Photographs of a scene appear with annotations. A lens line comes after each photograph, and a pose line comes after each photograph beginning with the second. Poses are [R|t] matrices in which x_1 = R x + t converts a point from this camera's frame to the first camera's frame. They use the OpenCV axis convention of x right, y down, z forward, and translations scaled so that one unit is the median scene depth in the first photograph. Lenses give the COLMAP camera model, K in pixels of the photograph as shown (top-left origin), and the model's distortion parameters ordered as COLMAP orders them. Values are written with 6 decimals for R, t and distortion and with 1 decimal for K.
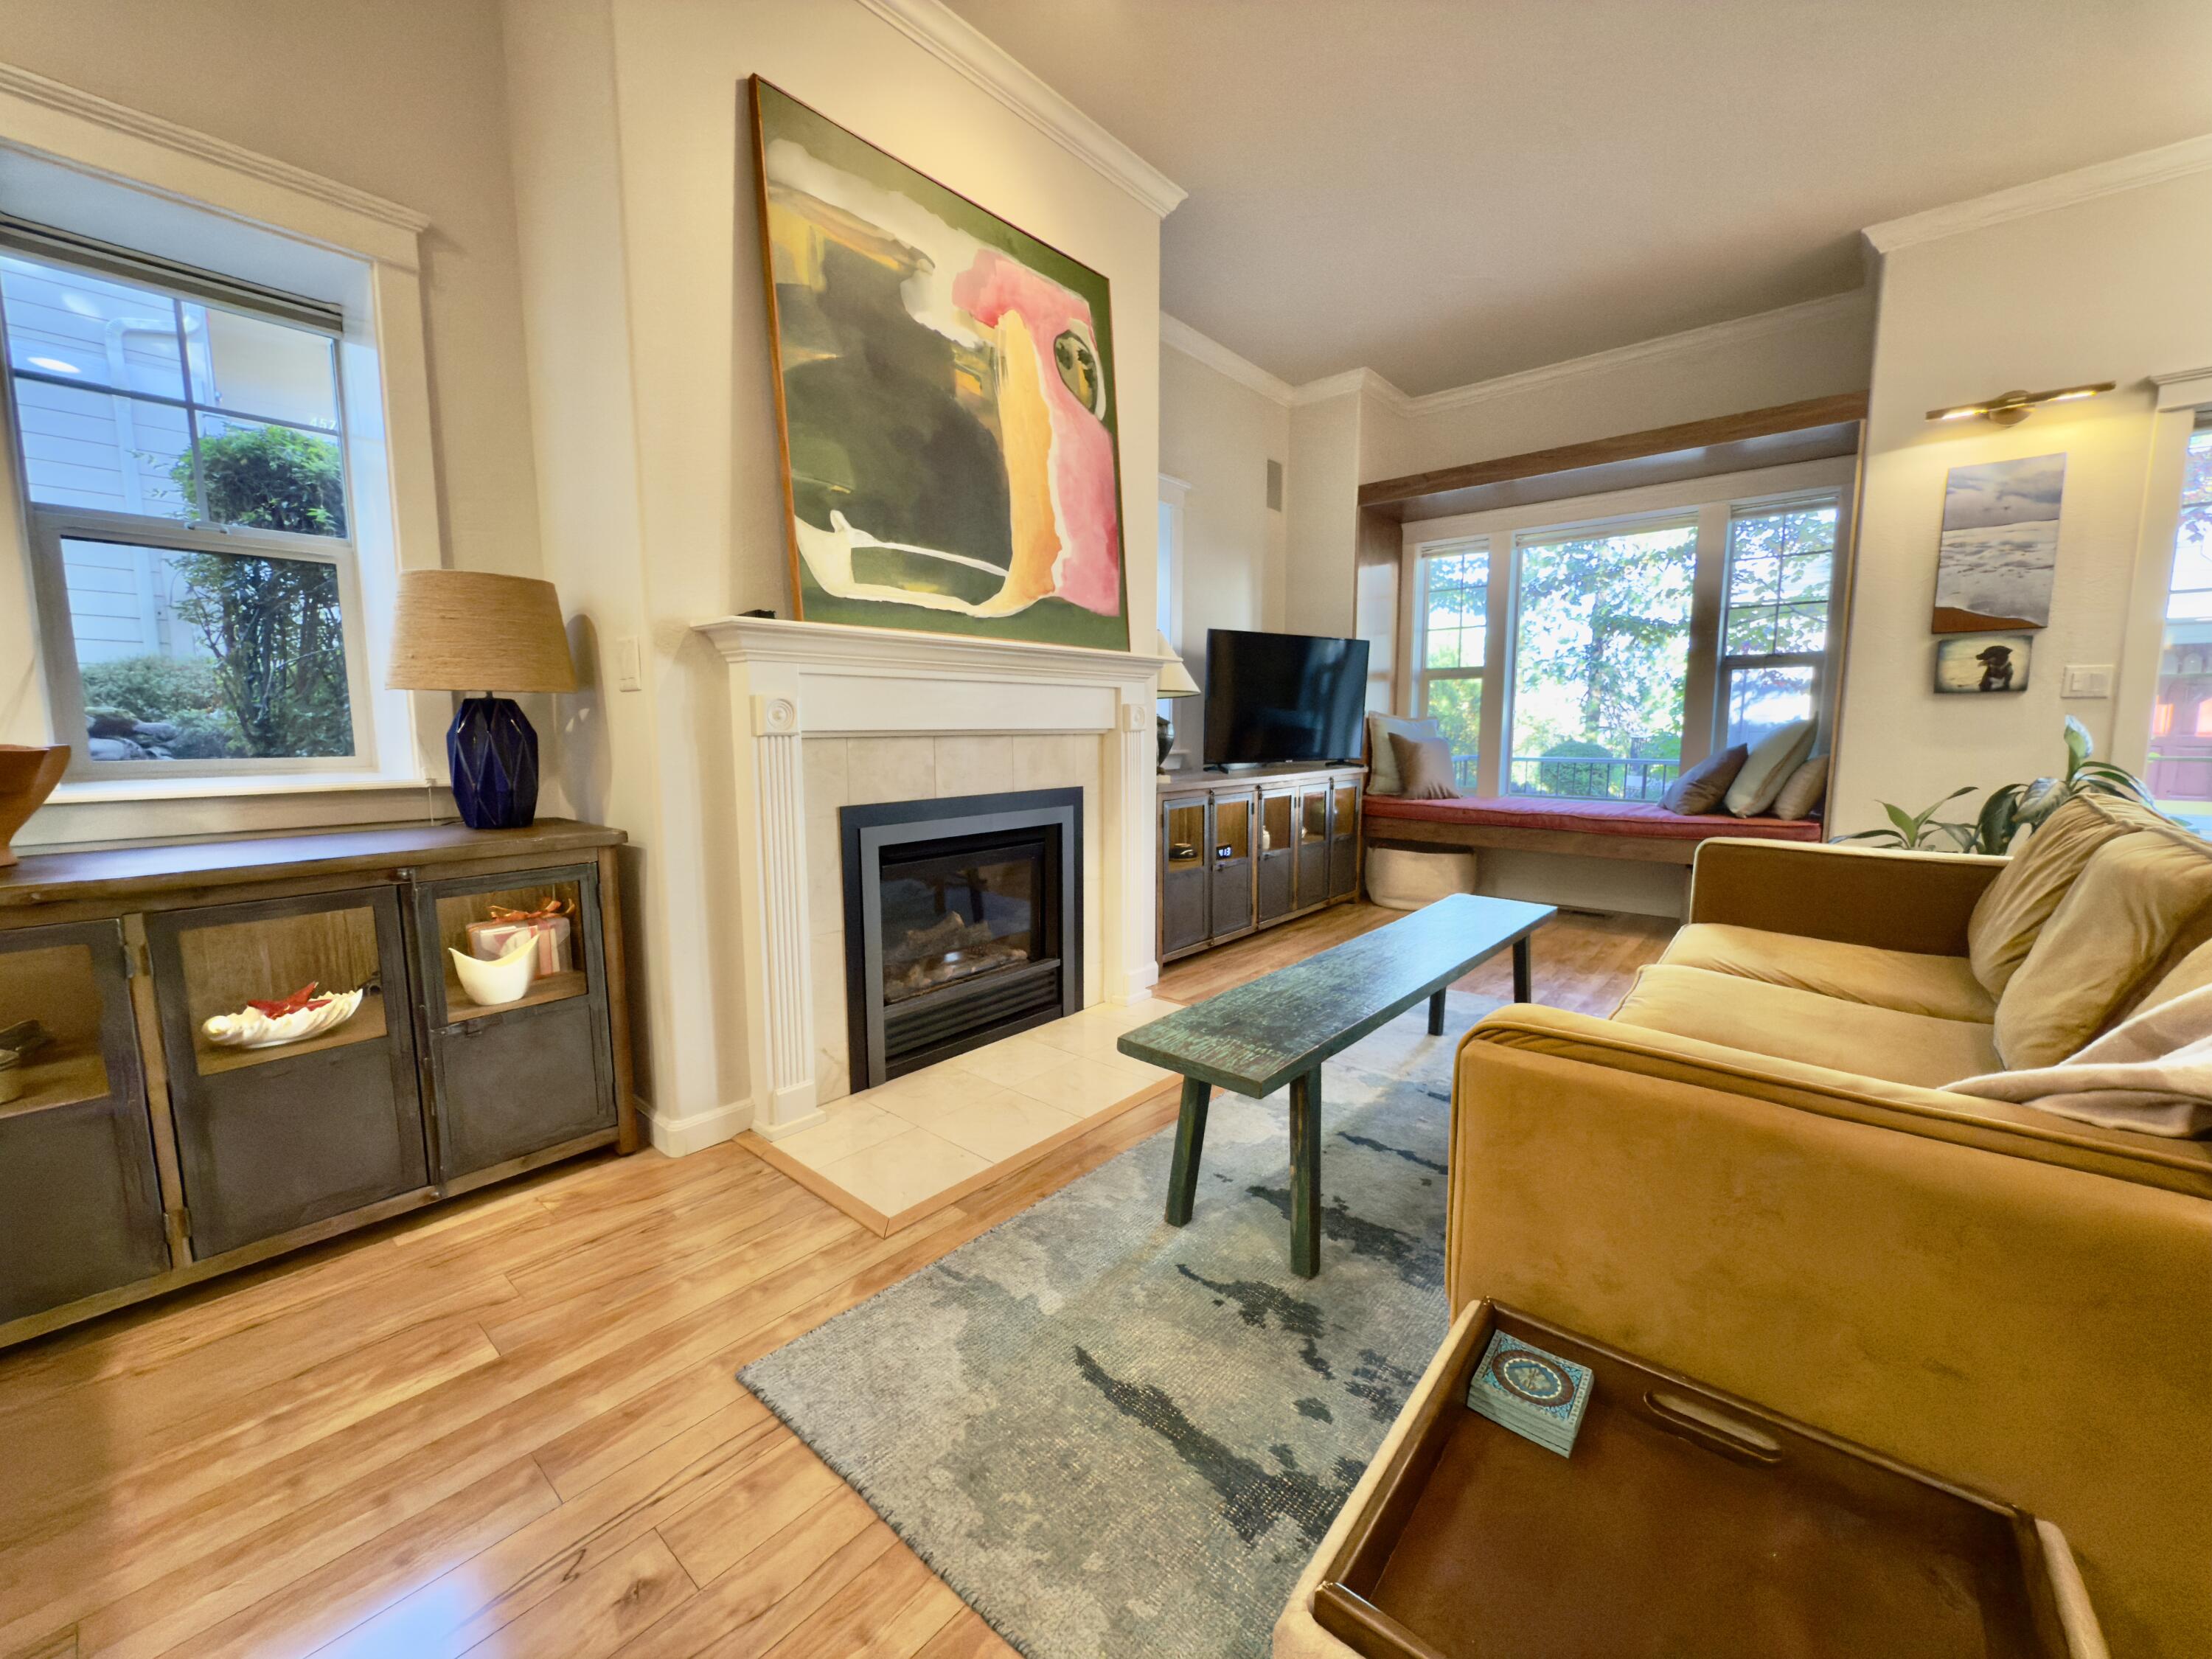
lens RADIAL K [[880.6, 0, 1107.9], [0, 880.6, 830.6], [0, 0, 1]] dist [-0.000640, -0.000008]
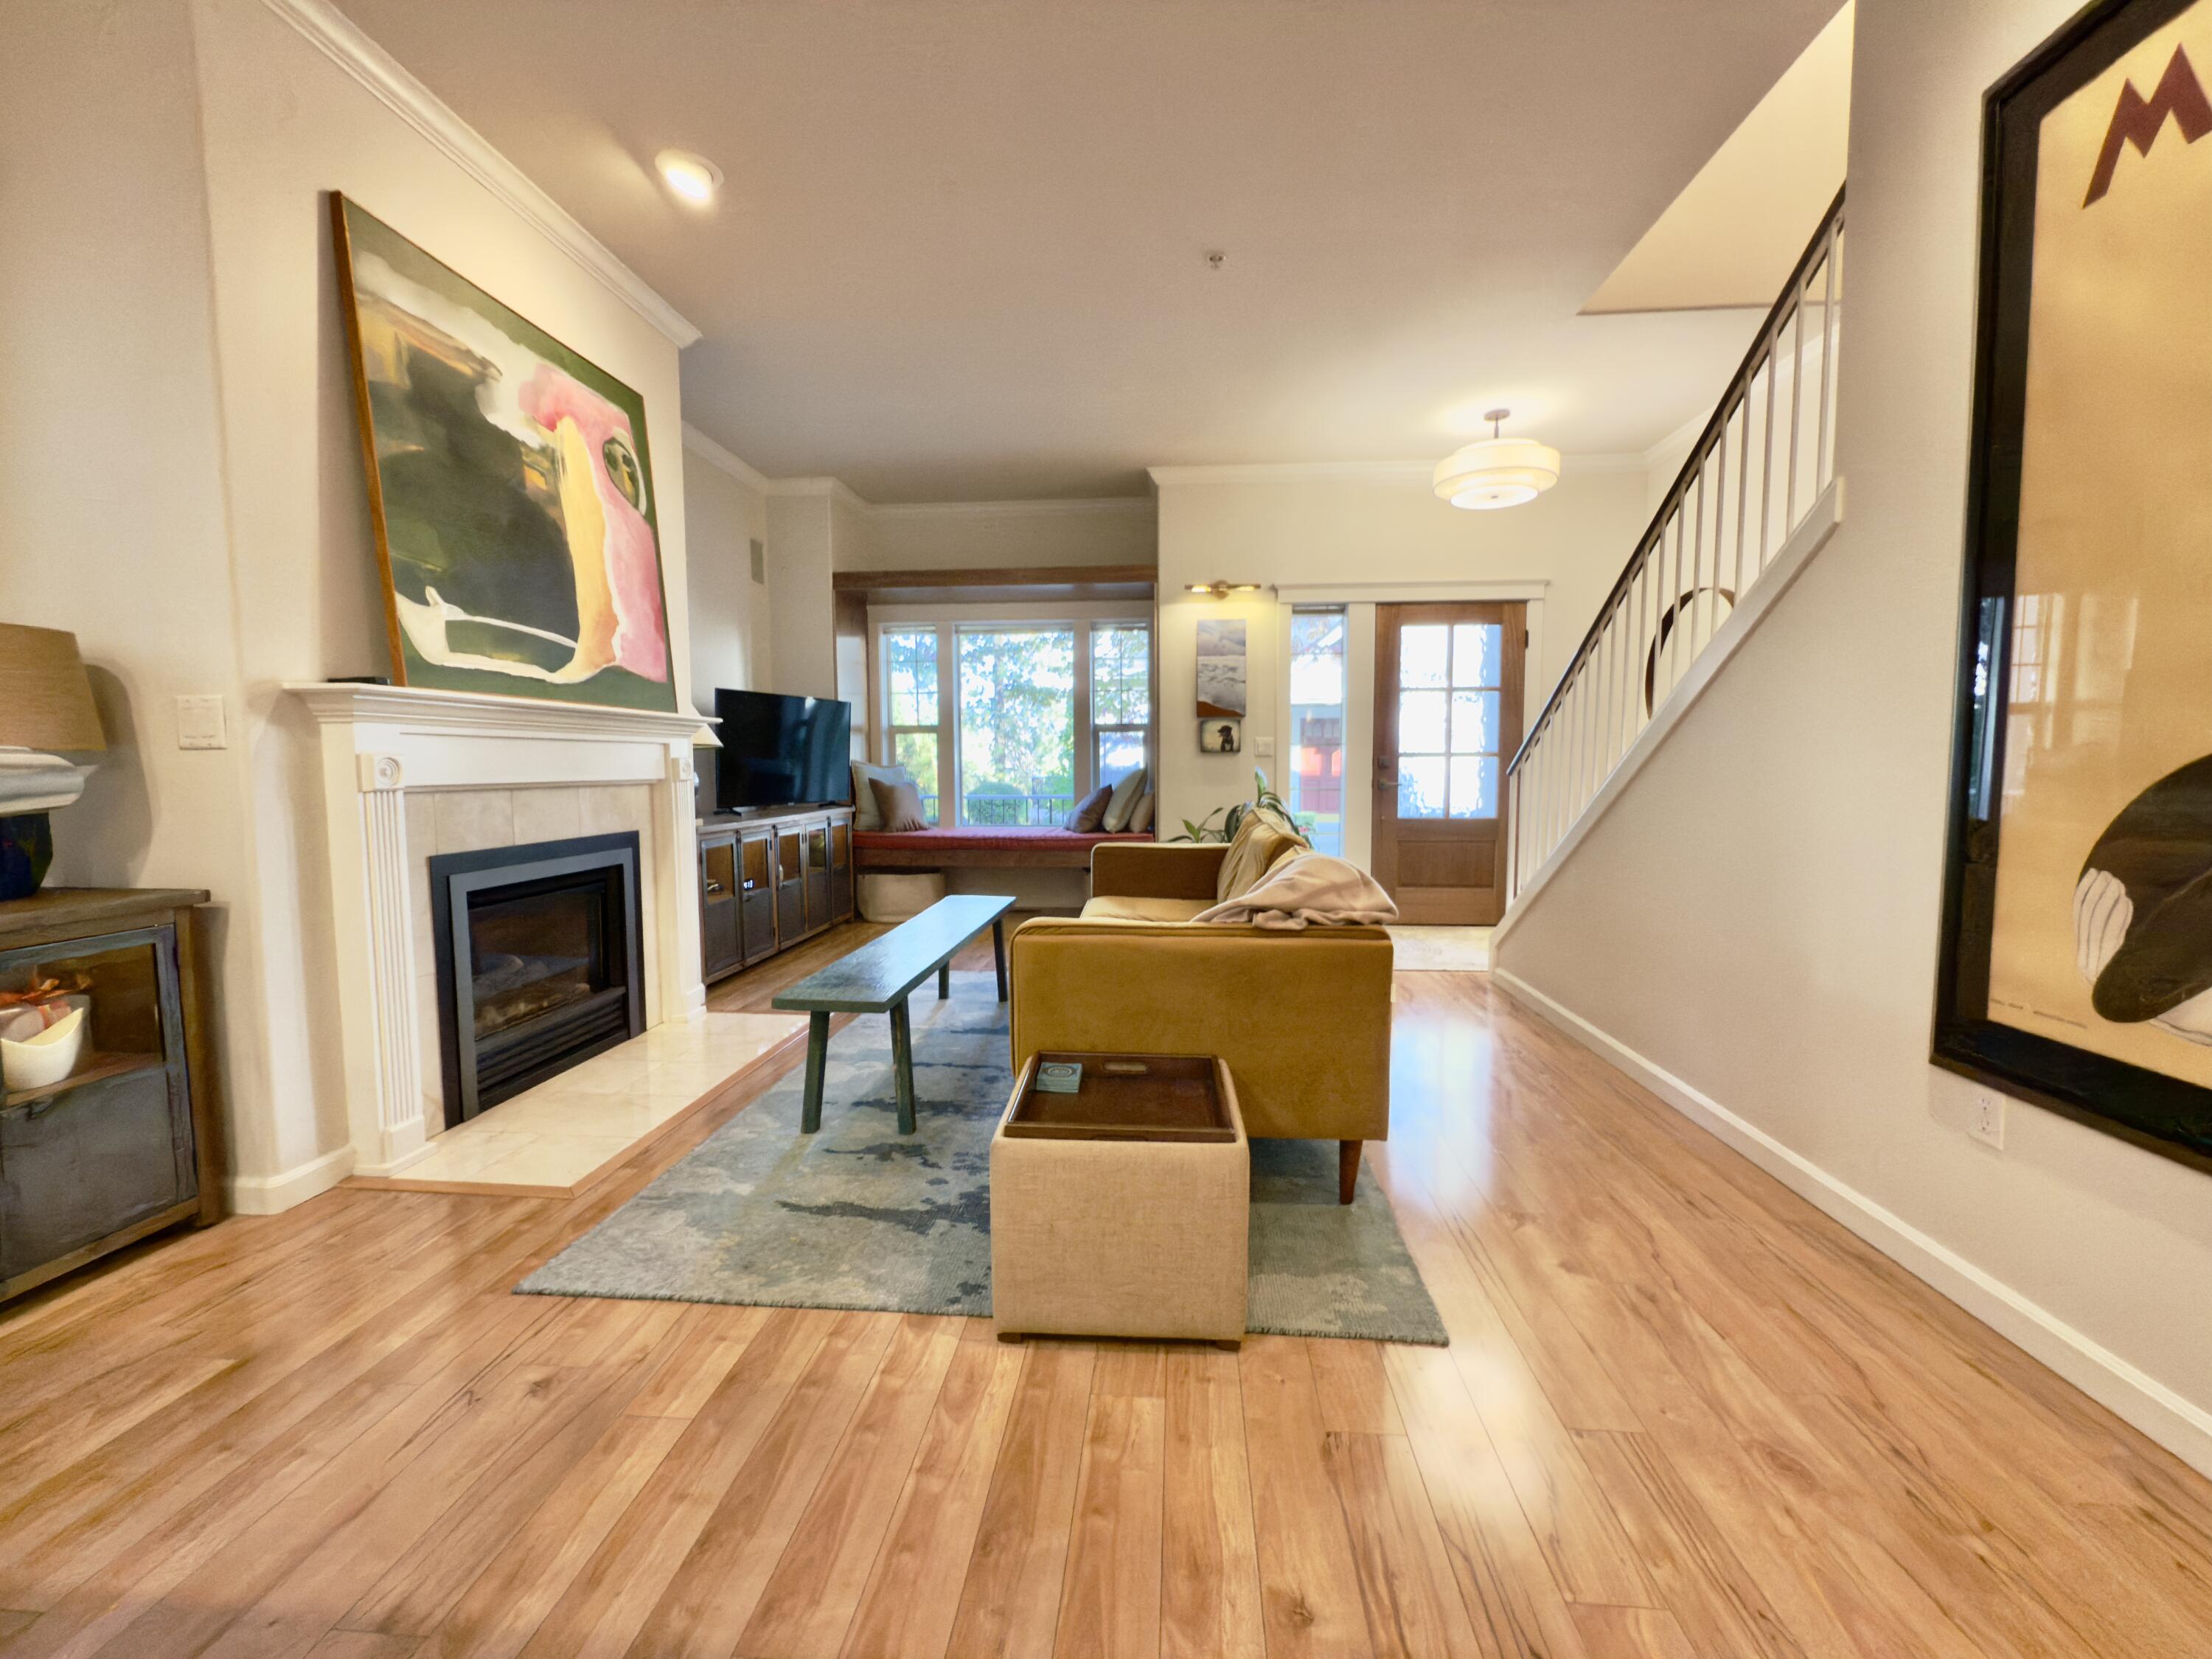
lens RADIAL K [[879.0, 0, 1109.1], [0, 879.0, 831.2], [0, 0, 1]] dist [-0.000645, -0.000382]
pose [[0.810396, -0.044646, 0.584178, -0.231216], [0.071466, 0.997179, -0.022930, 0.023091], [-0.581507, 0.060332, 0.811301, -0.307907]]
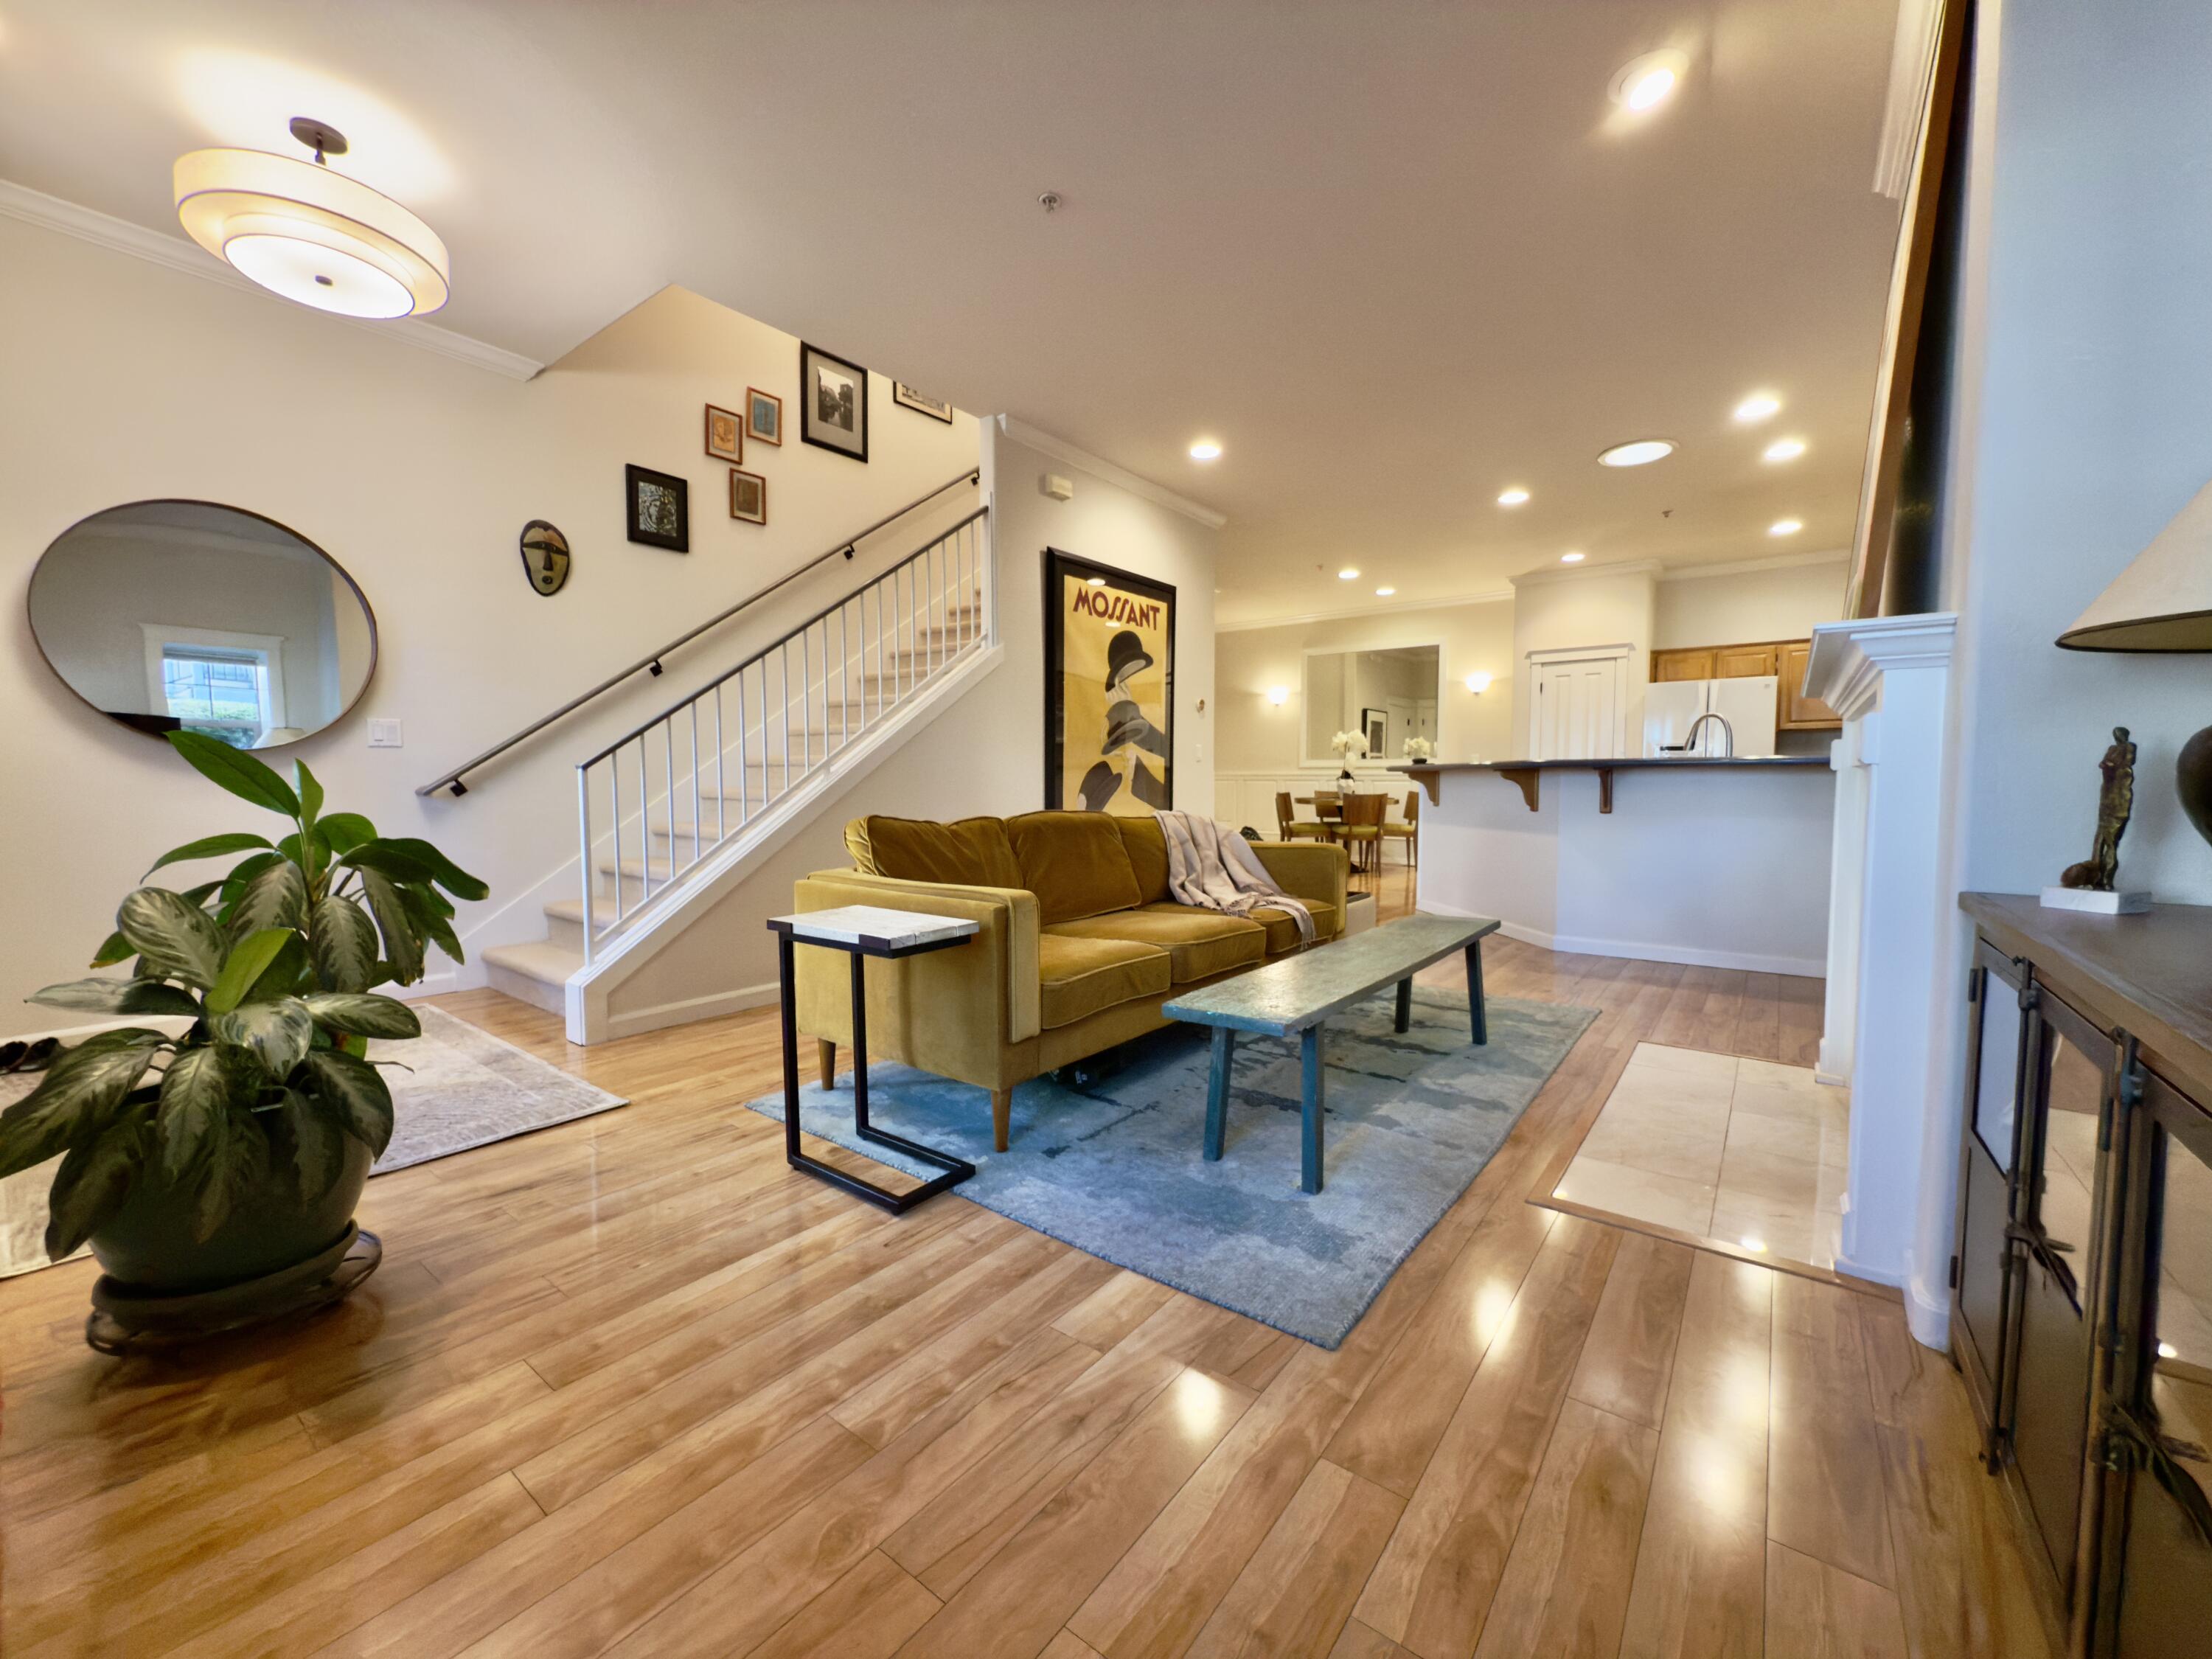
lens RADIAL K [[879.0, 0, 1109.1], [0, 879.0, 831.2], [0, 0, 1]] dist [-0.000645, -0.000382]
pose [[-0.998504, 0.005394, -0.054420, 0.639819], [-0.004402, 0.983969, 0.178287, -0.201355], [0.054510, 0.178260, -0.982472, 1.826438]]
